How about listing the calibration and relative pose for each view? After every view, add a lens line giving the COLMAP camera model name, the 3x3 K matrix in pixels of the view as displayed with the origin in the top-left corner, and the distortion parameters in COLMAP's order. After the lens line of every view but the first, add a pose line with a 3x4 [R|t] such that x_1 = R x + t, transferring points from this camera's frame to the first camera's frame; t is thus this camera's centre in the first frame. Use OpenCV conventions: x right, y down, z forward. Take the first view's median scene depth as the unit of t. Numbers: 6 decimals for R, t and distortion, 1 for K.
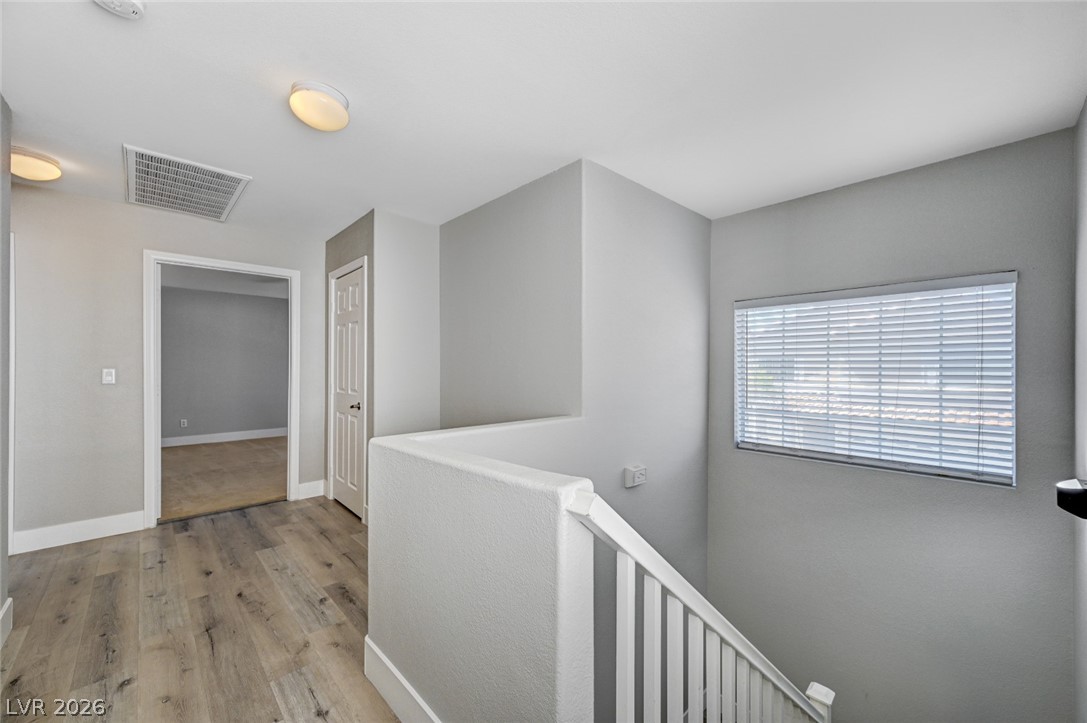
lens RADIAL K [[426.5, 0, 543.9], [0, 426.5, 363.0], [0, 0, 1]] dist [0.000431, 0.000268]
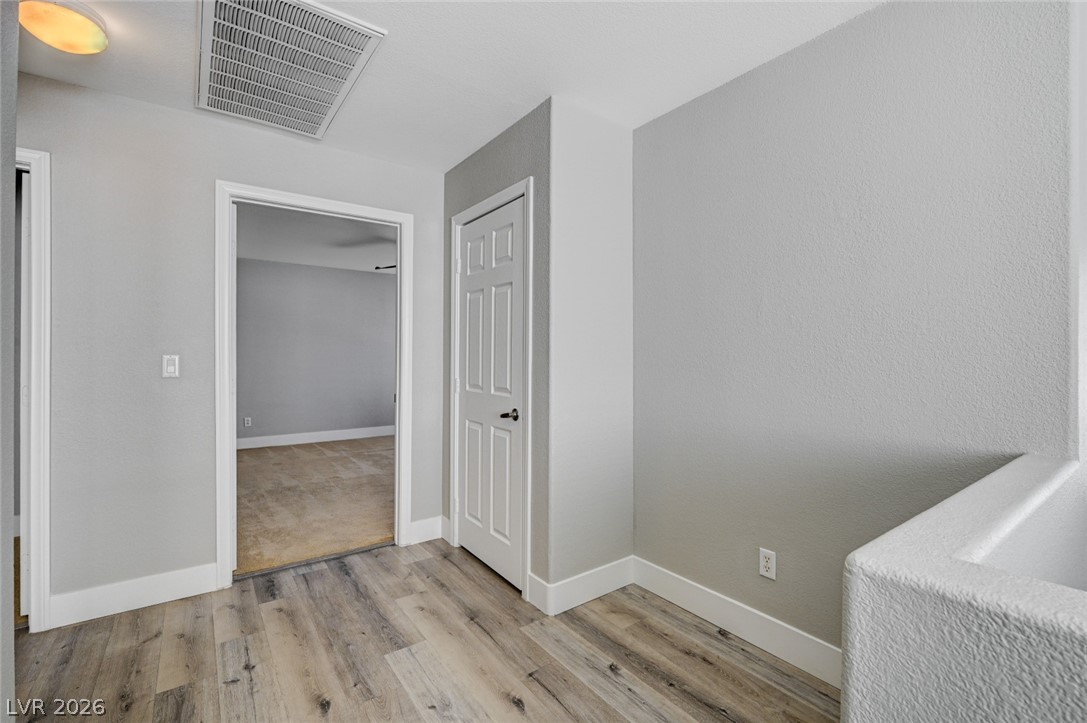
lens RADIAL K [[483.0, 0, 541.9], [0, 483.0, 352.0], [0, 0, 1]] dist [-0.012902, -0.000018]
pose [[0.991380, 0.002433, -0.130998, -0.307479], [-0.002141, 0.999995, 0.002372, 0.005428], [0.131003, -0.002071, 0.991380, 0.295675]]
